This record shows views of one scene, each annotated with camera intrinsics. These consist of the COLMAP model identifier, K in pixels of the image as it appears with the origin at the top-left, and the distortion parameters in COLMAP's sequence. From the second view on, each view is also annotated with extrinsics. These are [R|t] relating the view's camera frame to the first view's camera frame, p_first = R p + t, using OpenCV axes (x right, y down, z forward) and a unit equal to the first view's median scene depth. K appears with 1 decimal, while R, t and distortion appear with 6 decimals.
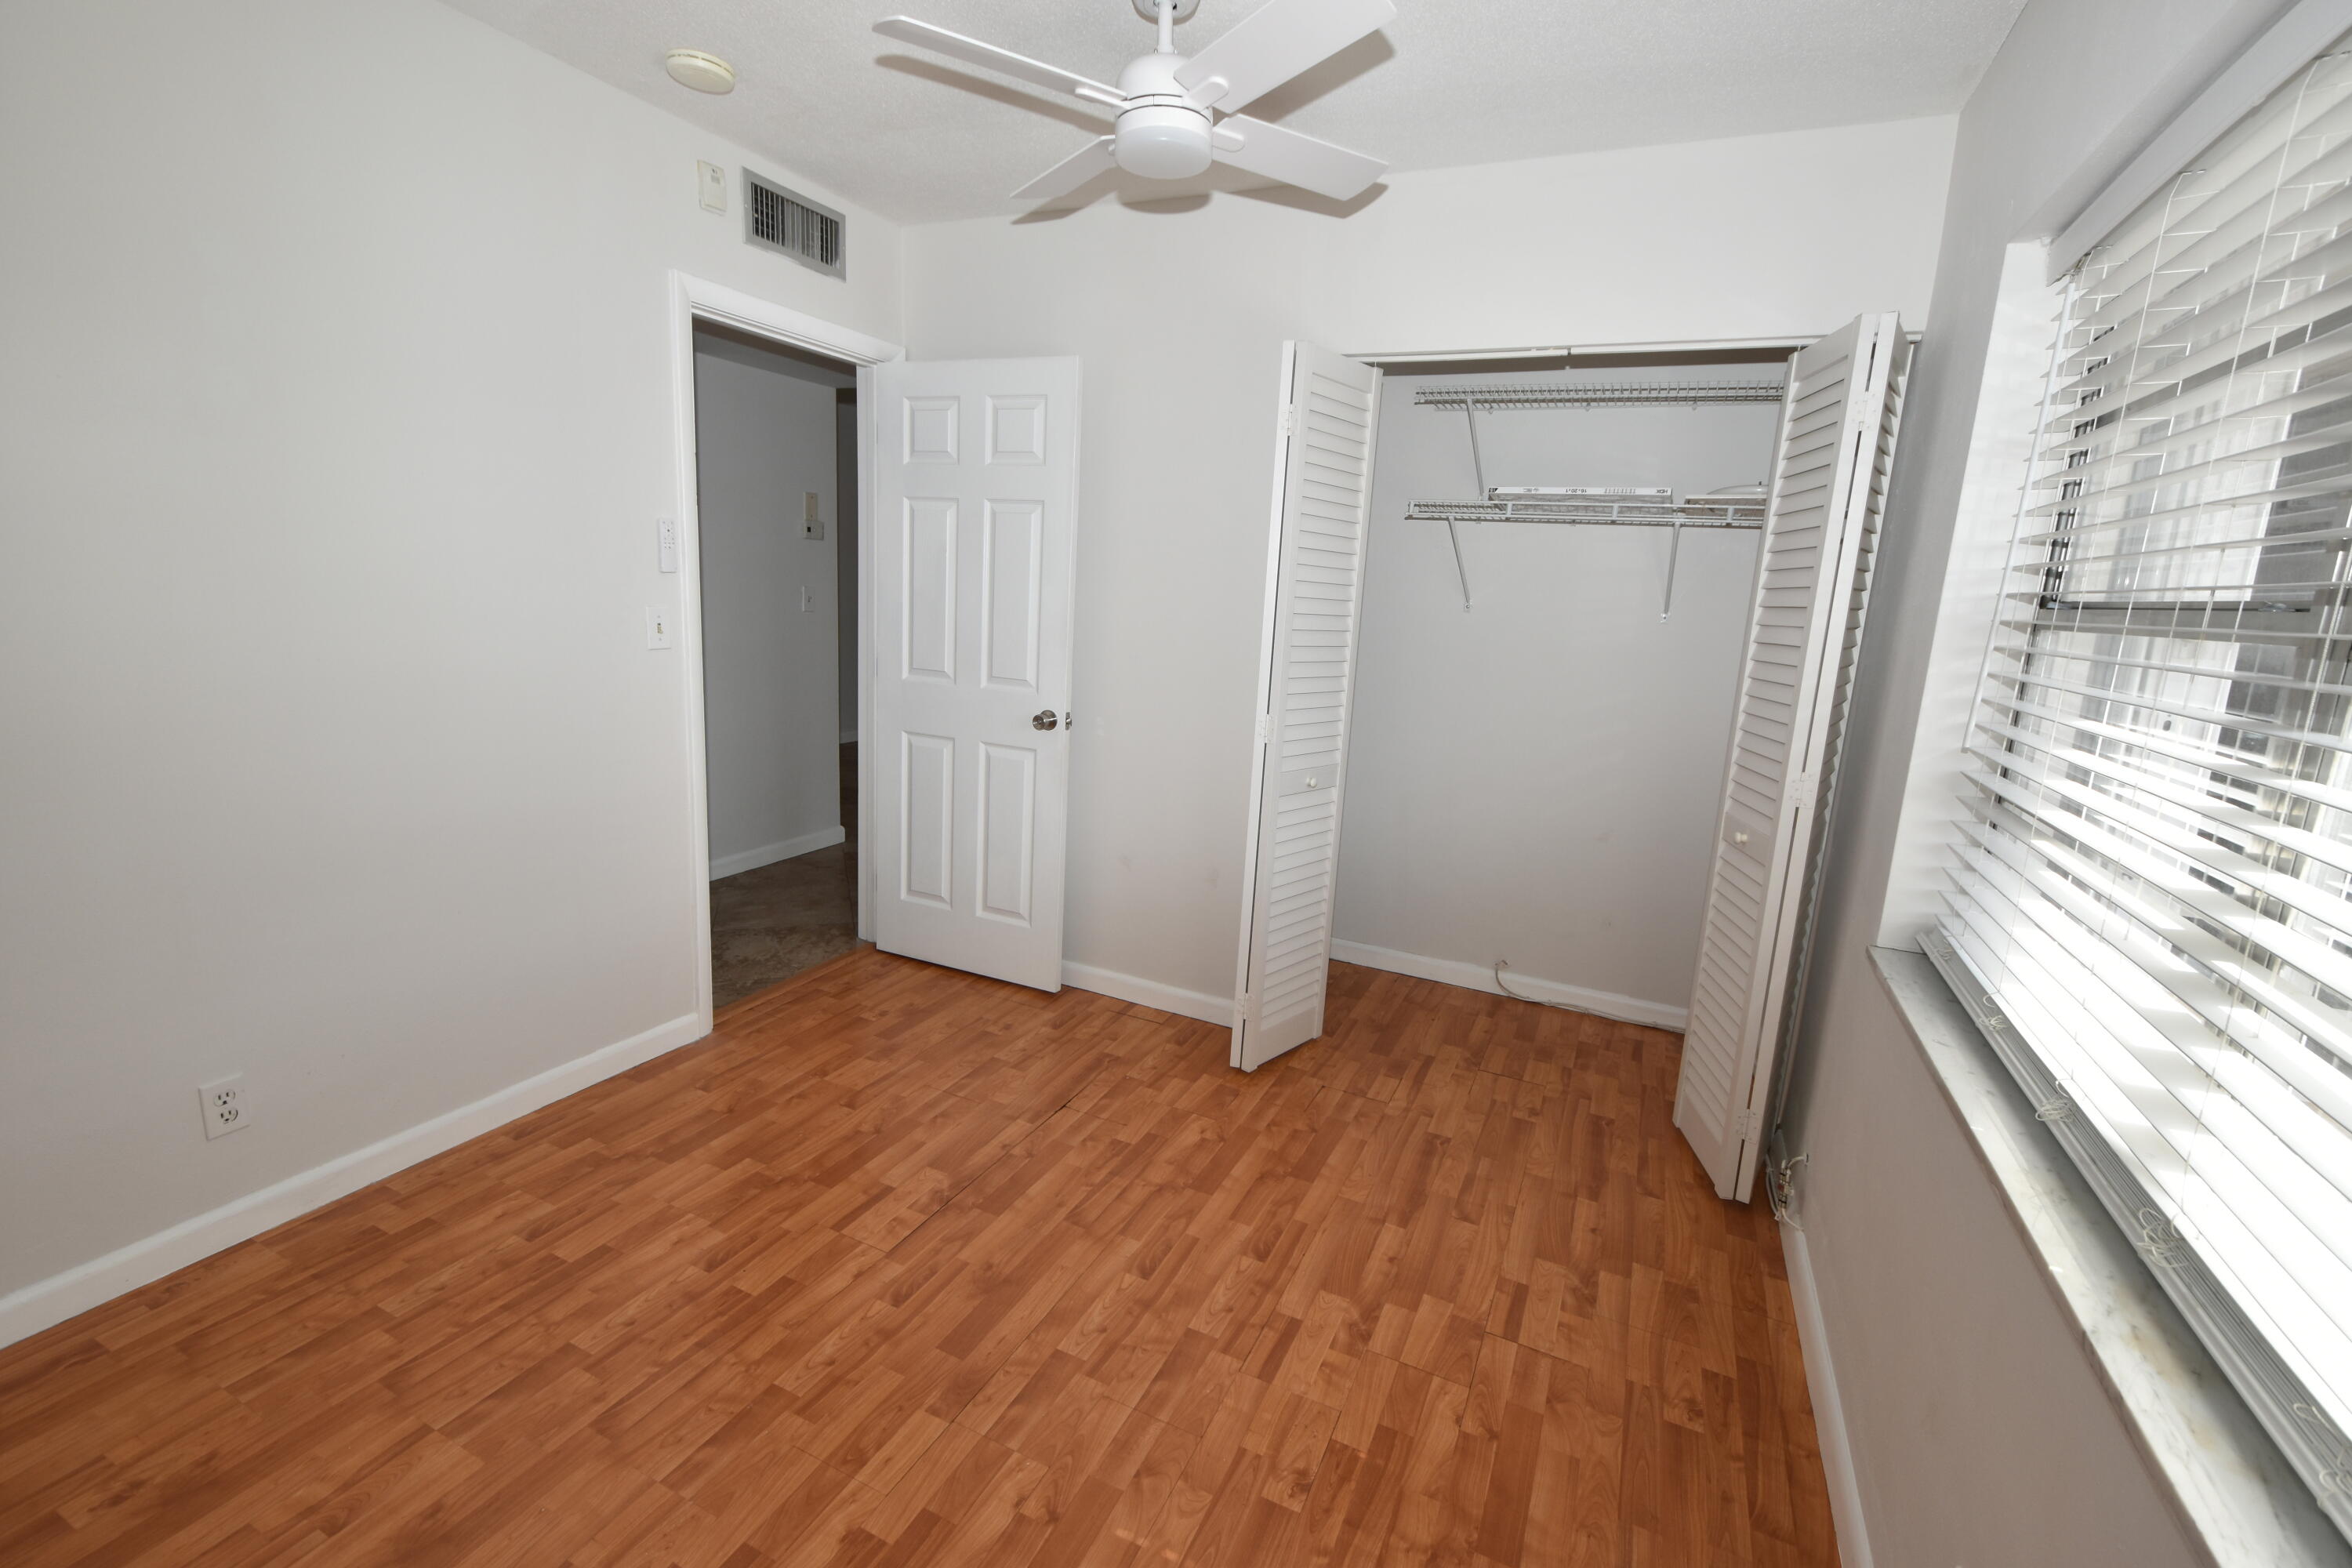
lens RADIAL K [[1028.8, 0, 1175.6], [0, 1028.8, 776.9], [0, 0, 1]] dist [-0.001681, -0.000449]
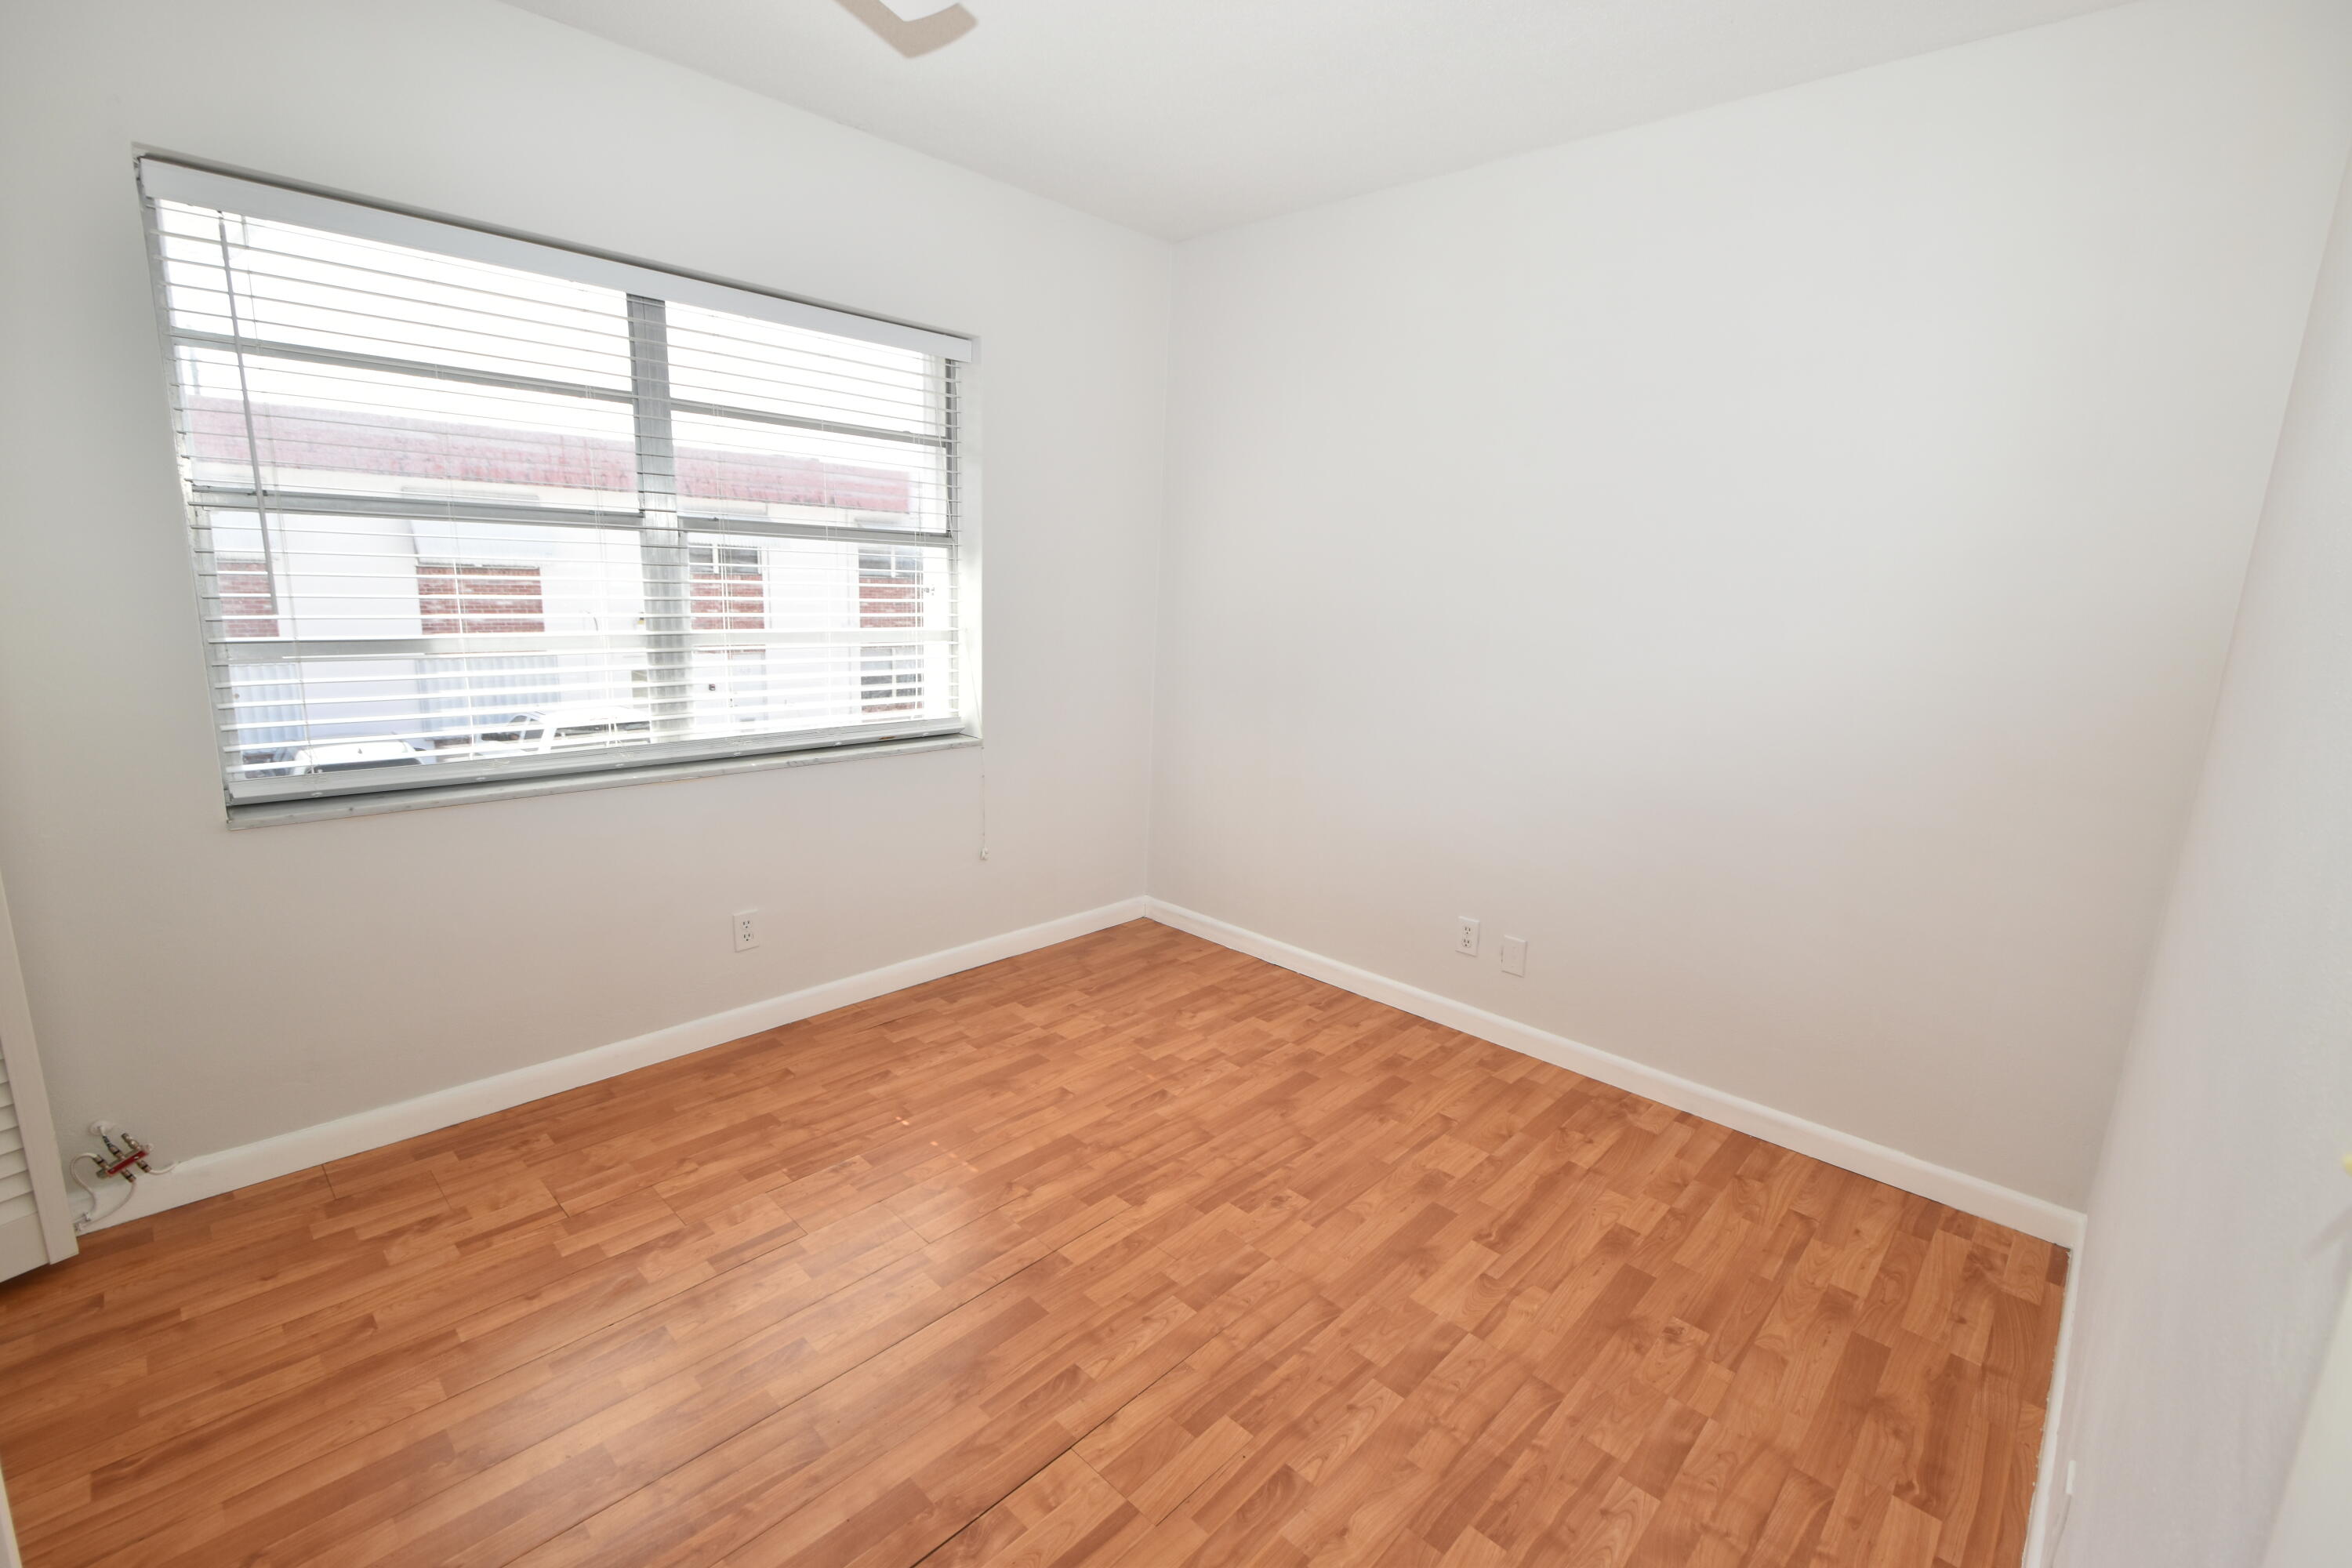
lens RADIAL K [[1028.8, 0, 1174.8], [0, 1028.8, 783.9], [0, 0, 1]] dist [-0.001681, -0.000449]
pose [[-0.944658, -0.157286, 0.287893, -0.584702], [-0.031909, 0.917463, 0.396540, -0.348389], [-0.326502, 0.365408, -0.871707, 1.722671]]
